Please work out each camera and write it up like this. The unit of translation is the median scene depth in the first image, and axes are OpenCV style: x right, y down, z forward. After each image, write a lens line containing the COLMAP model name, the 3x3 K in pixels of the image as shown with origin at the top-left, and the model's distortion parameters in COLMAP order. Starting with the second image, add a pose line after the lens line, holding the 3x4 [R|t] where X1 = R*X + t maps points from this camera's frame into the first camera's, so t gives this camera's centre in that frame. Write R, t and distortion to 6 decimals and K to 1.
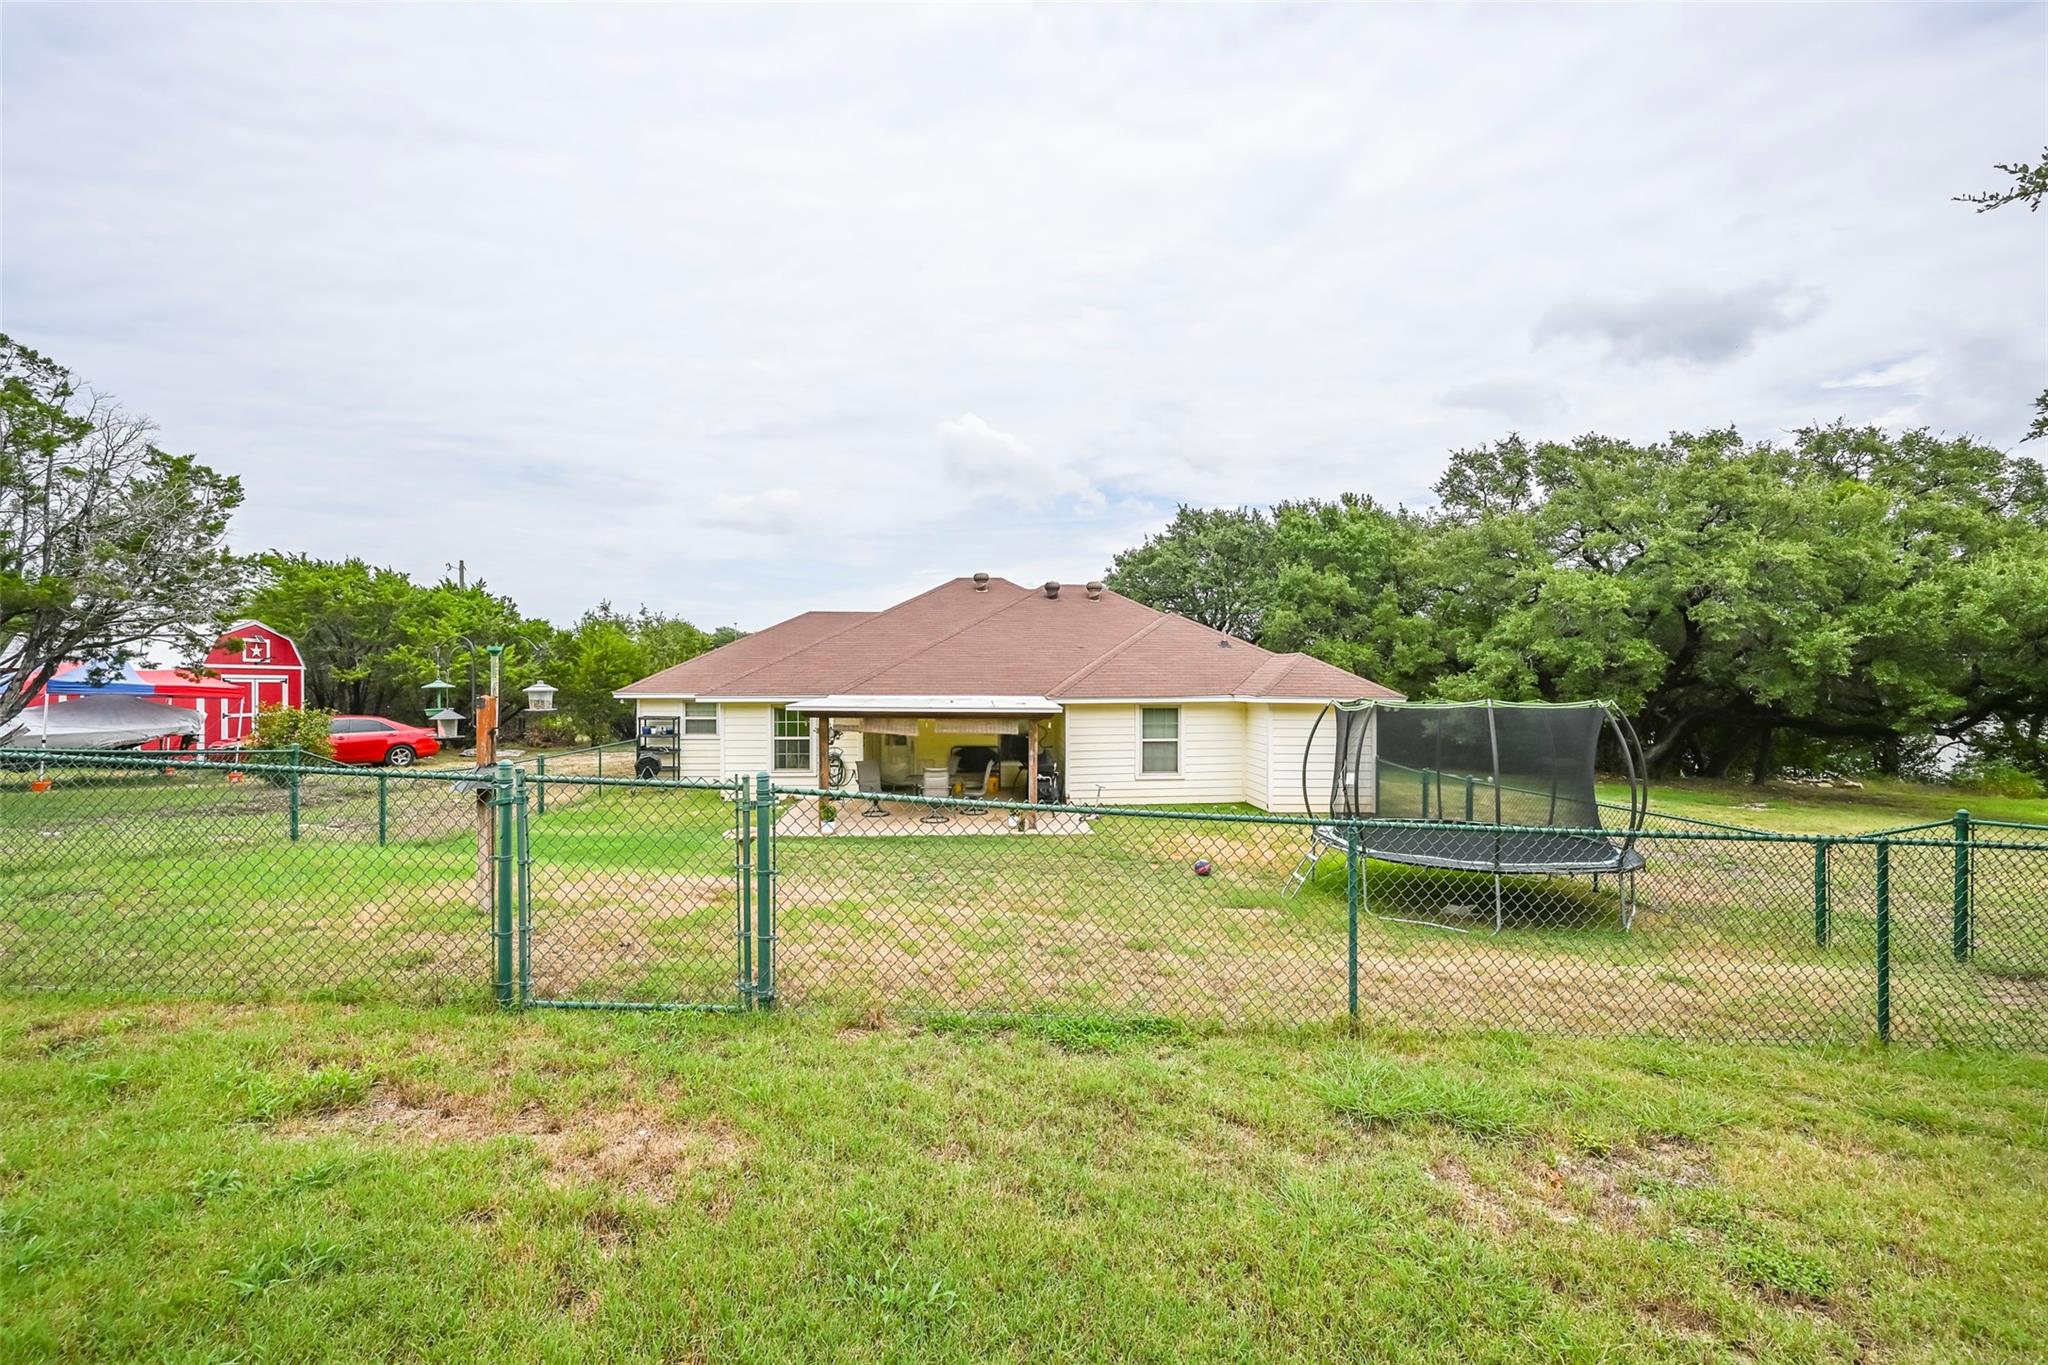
lens RADIAL K [[798.8, 0, 1019.7], [0, 798.8, 679.6], [0, 0, 1]] dist [0.002744, 0.000232]
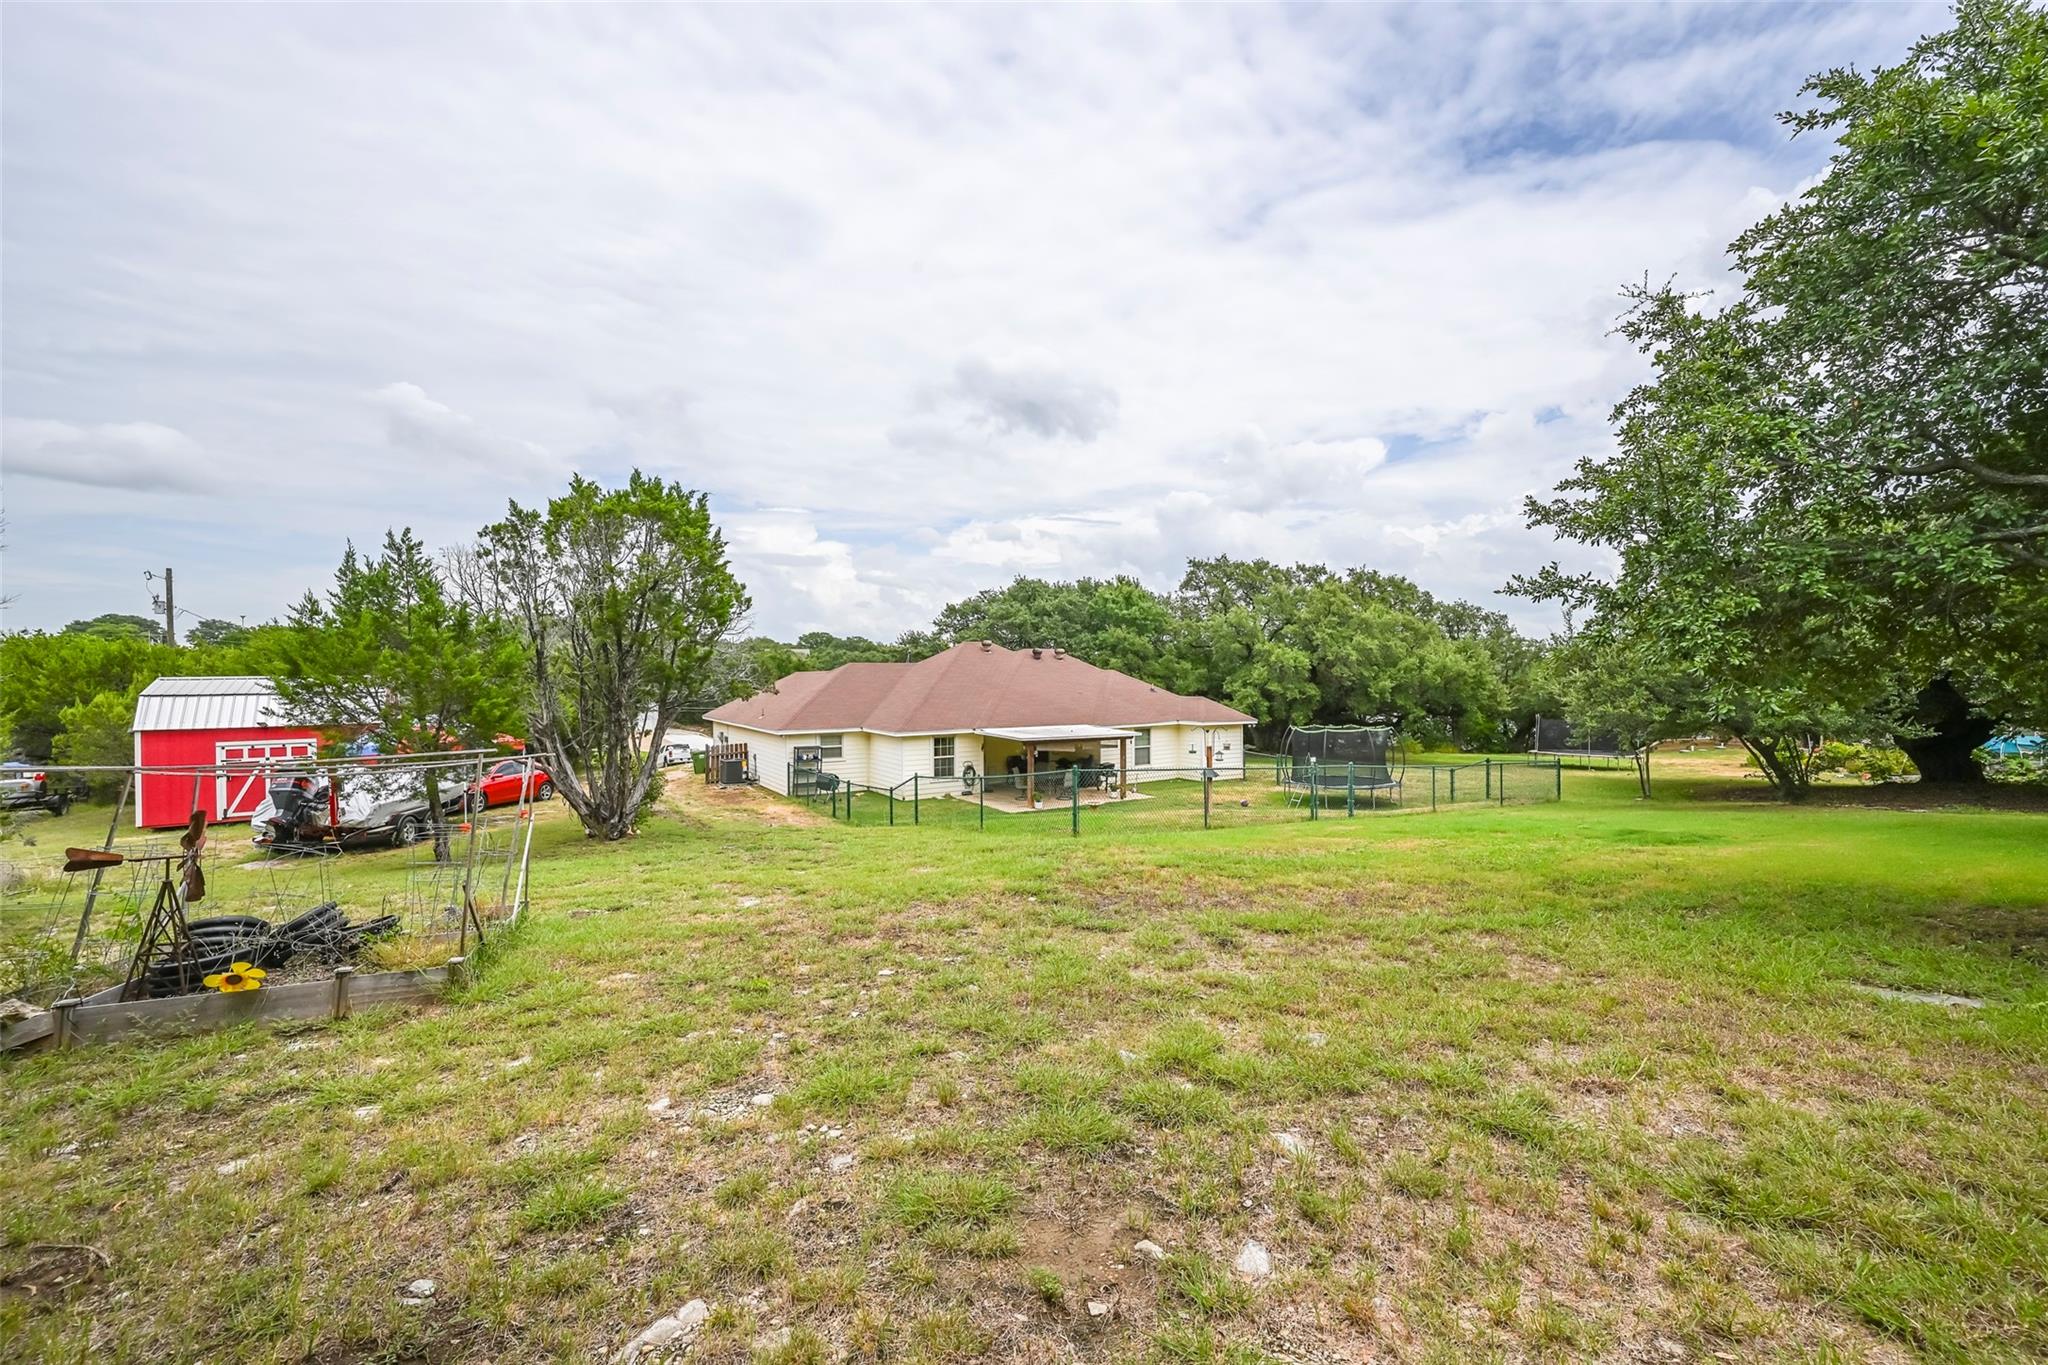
lens RADIAL K [[798.8, 0, 1028.1], [0, 798.8, 680.1], [0, 0, 1]] dist [0.002744, 0.000232]
pose [[0.877872, -0.008003, 0.478828, -0.786447], [0.008915, 0.999960, 0.000368, -0.066945], [-0.478812, 0.003945, 0.877908, -0.393253]]
